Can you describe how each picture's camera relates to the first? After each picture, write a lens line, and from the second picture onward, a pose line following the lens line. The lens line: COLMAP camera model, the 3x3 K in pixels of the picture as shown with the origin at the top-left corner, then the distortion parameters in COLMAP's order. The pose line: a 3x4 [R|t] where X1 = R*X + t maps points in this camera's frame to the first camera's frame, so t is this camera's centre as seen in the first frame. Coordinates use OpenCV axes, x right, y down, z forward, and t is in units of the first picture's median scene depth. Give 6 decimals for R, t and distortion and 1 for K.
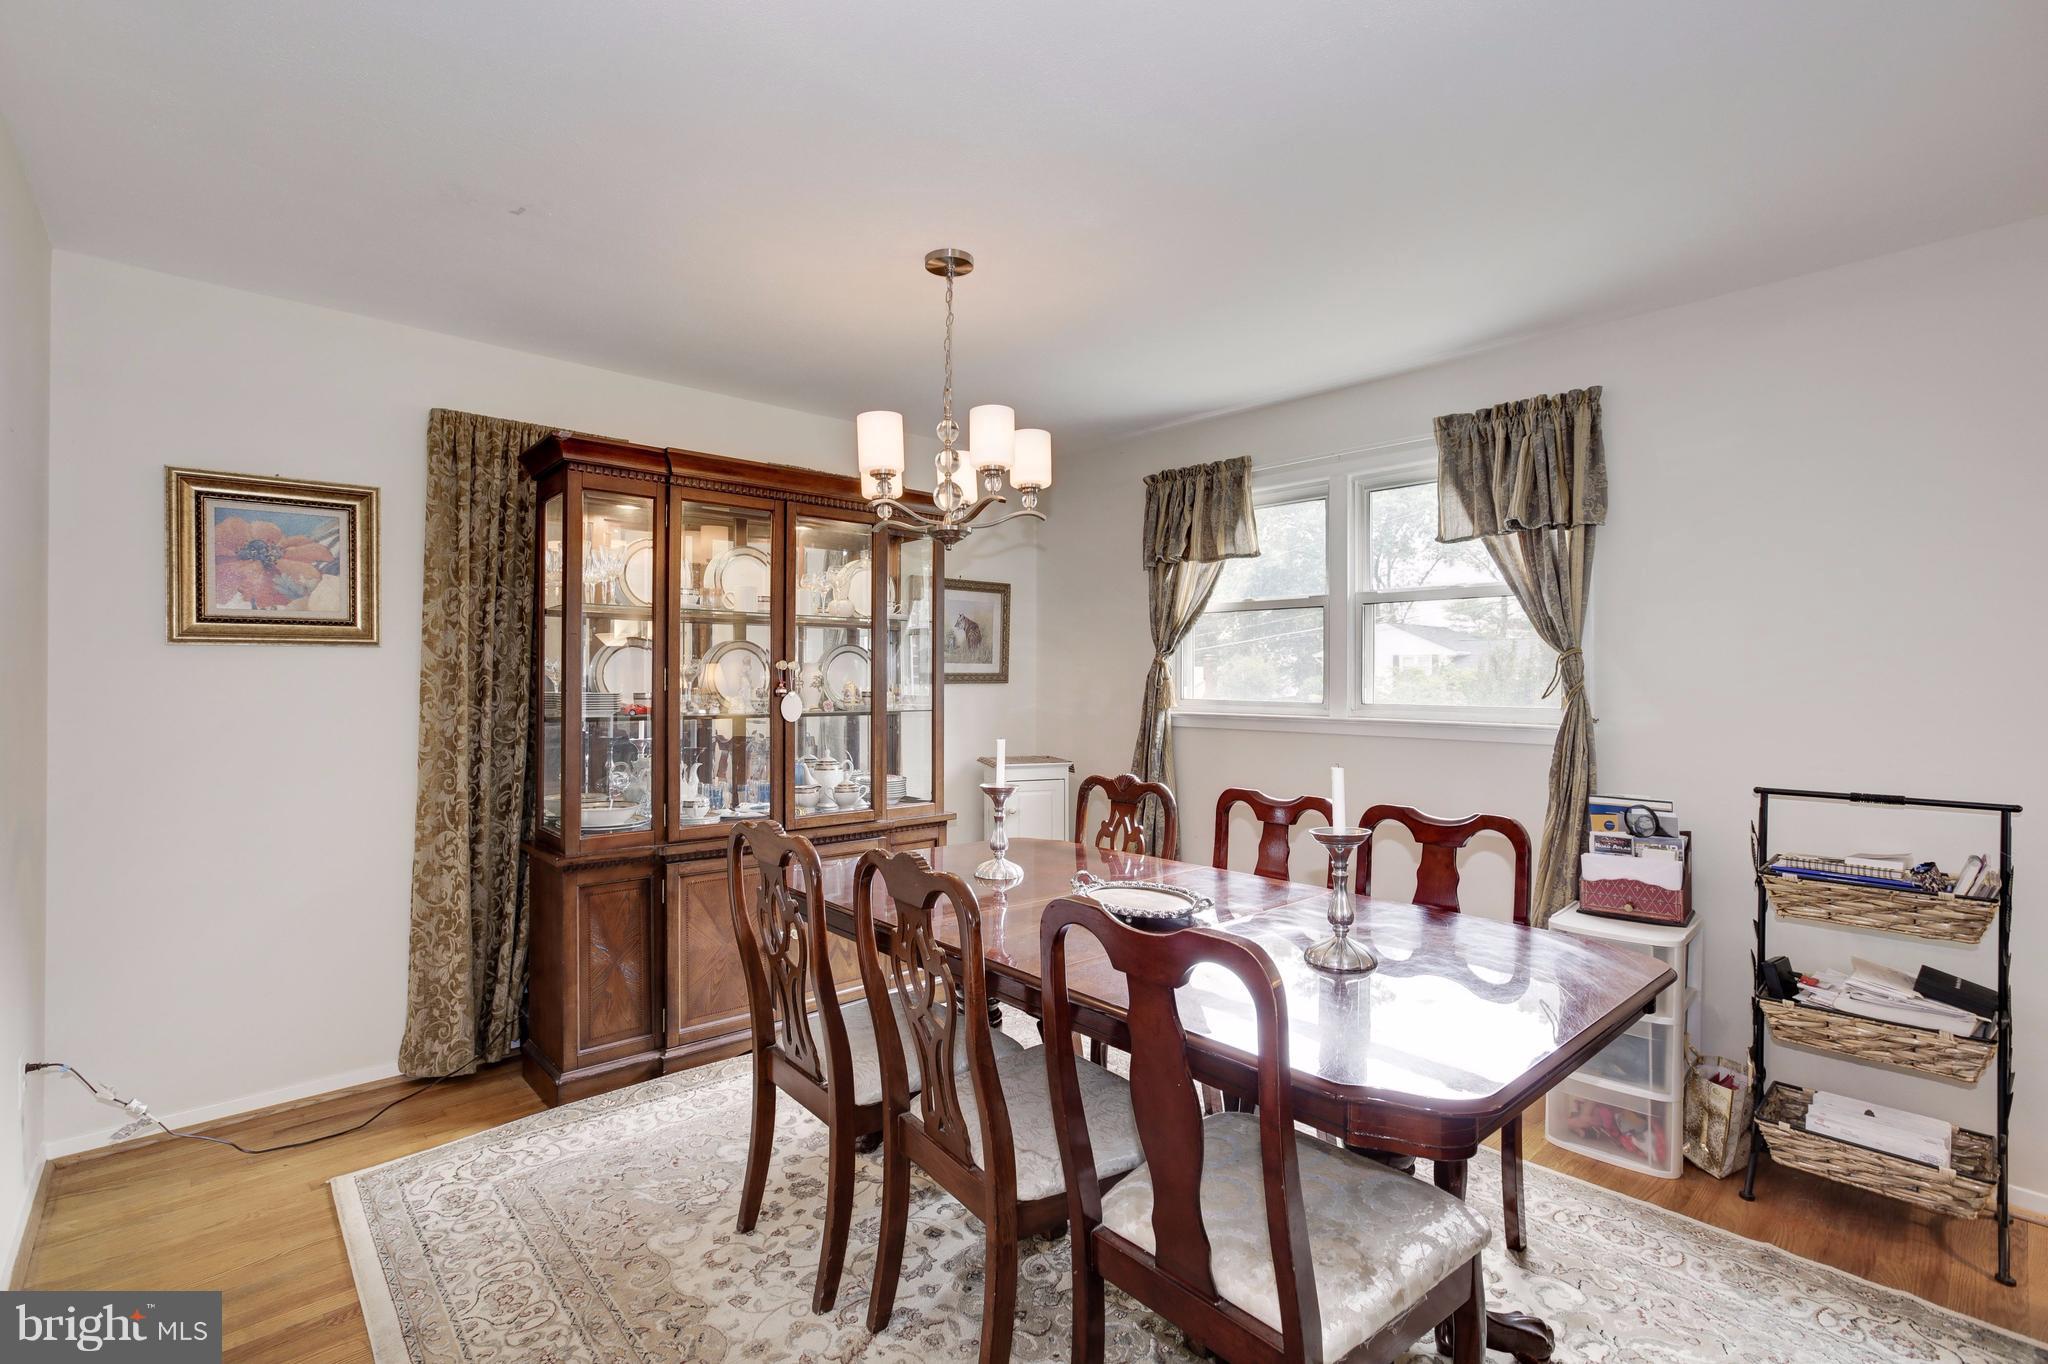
lens RADIAL K [[929.9, 0, 1032.7], [0, 929.9, 682.6], [0, 0, 1]] dist [-0.013035, 0.001170]
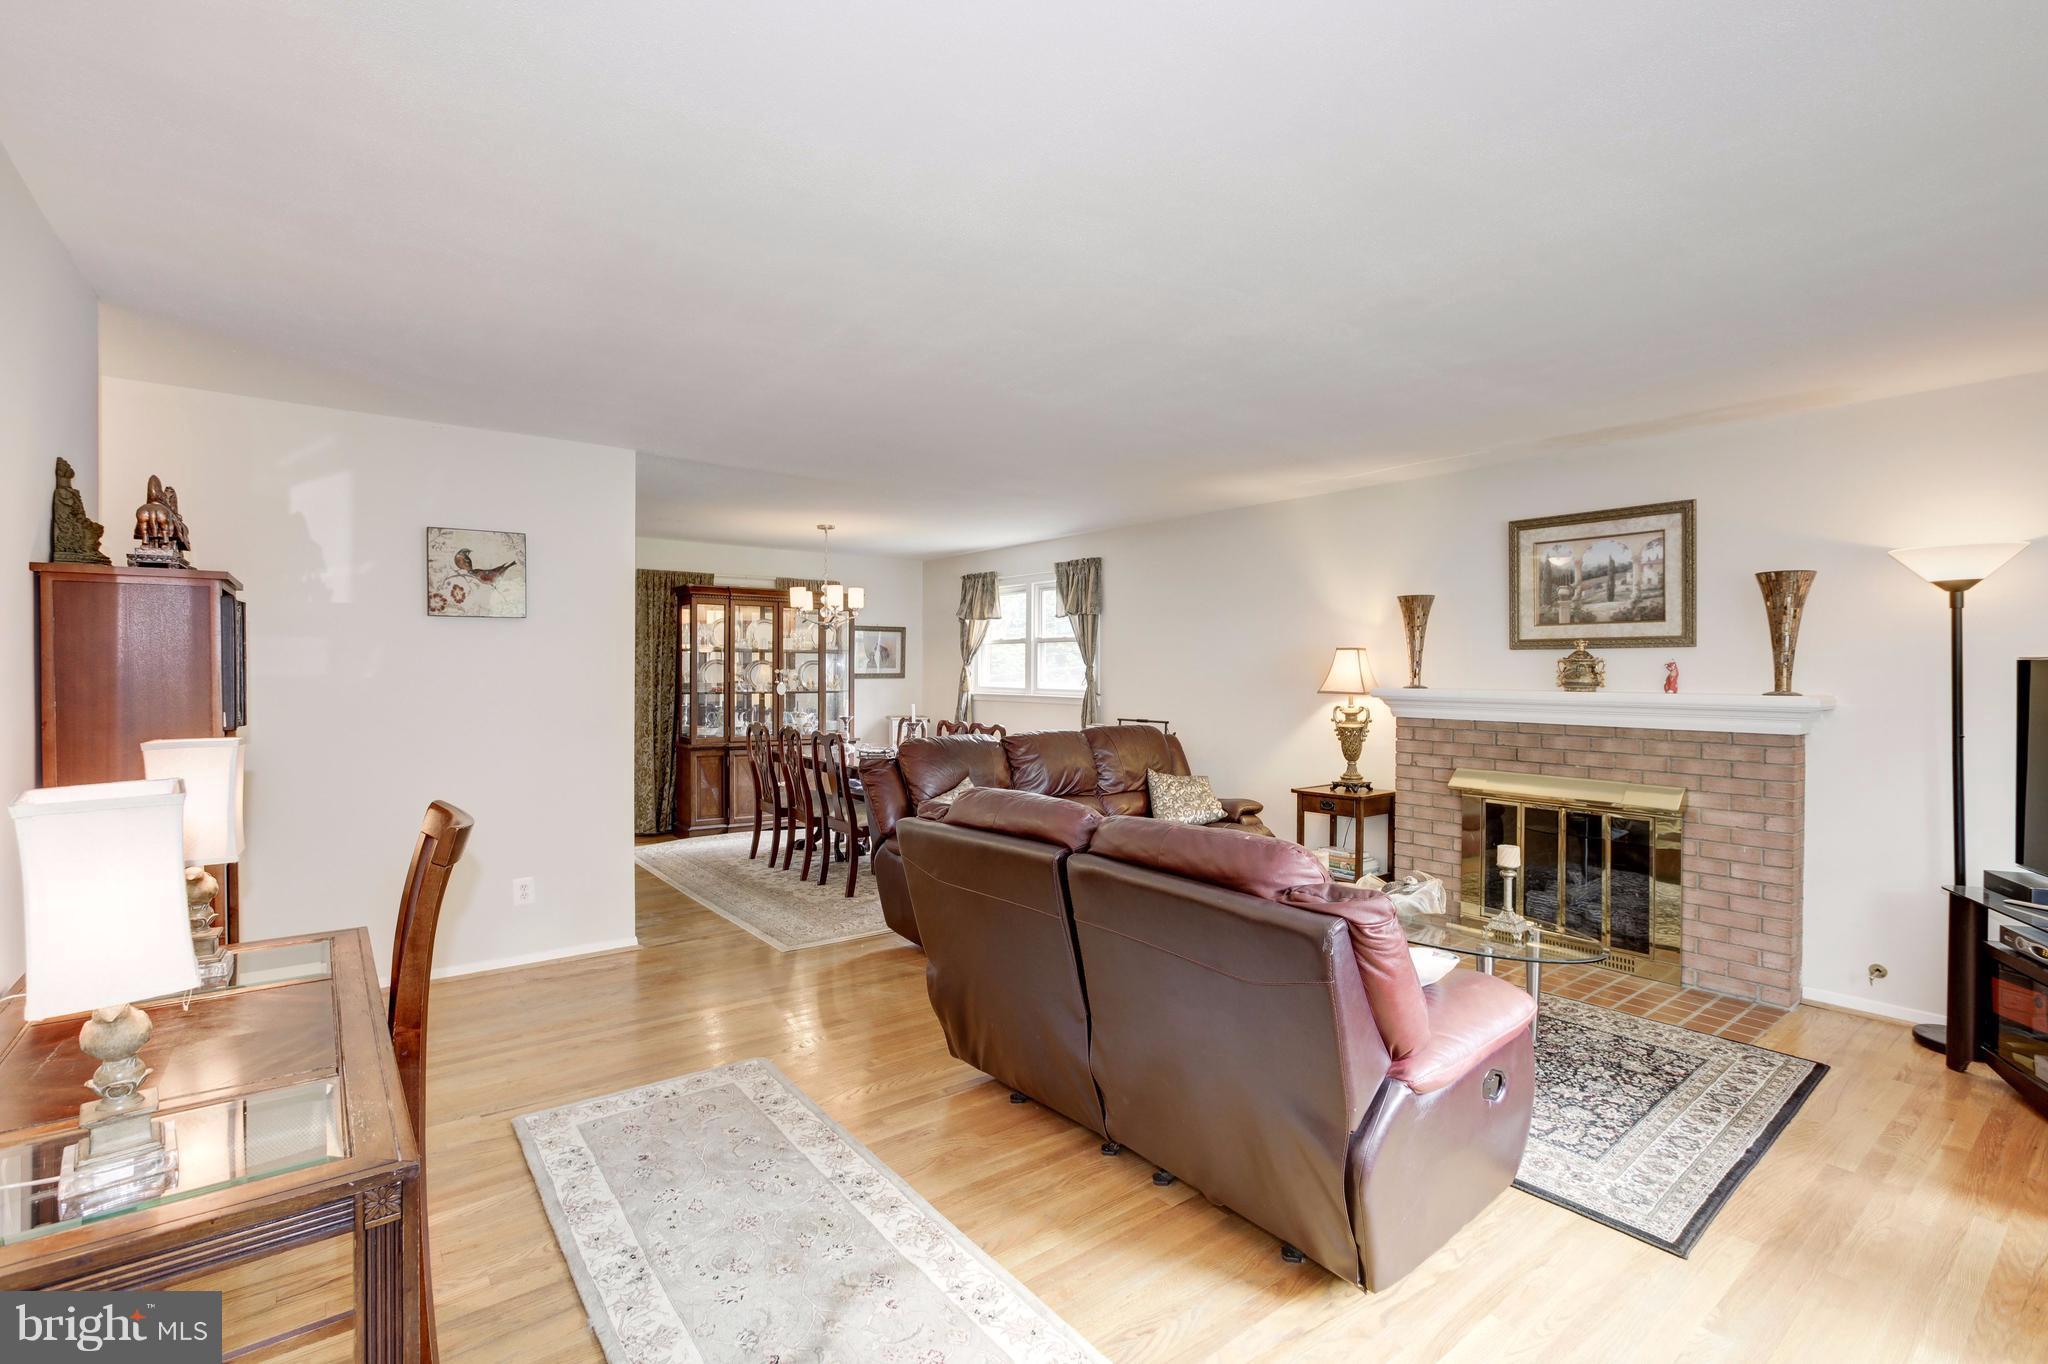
lens RADIAL K [[929.9, 0, 1017.0], [0, 929.9, 678.3], [0, 0, 1]] dist [-0.013035, 0.001170]
pose [[0.994779, 0.000359, -0.102054, 0.594485], [0.000089, 0.999990, 0.004384, -0.010574], [0.102054, -0.004371, 0.994769, -1.327159]]
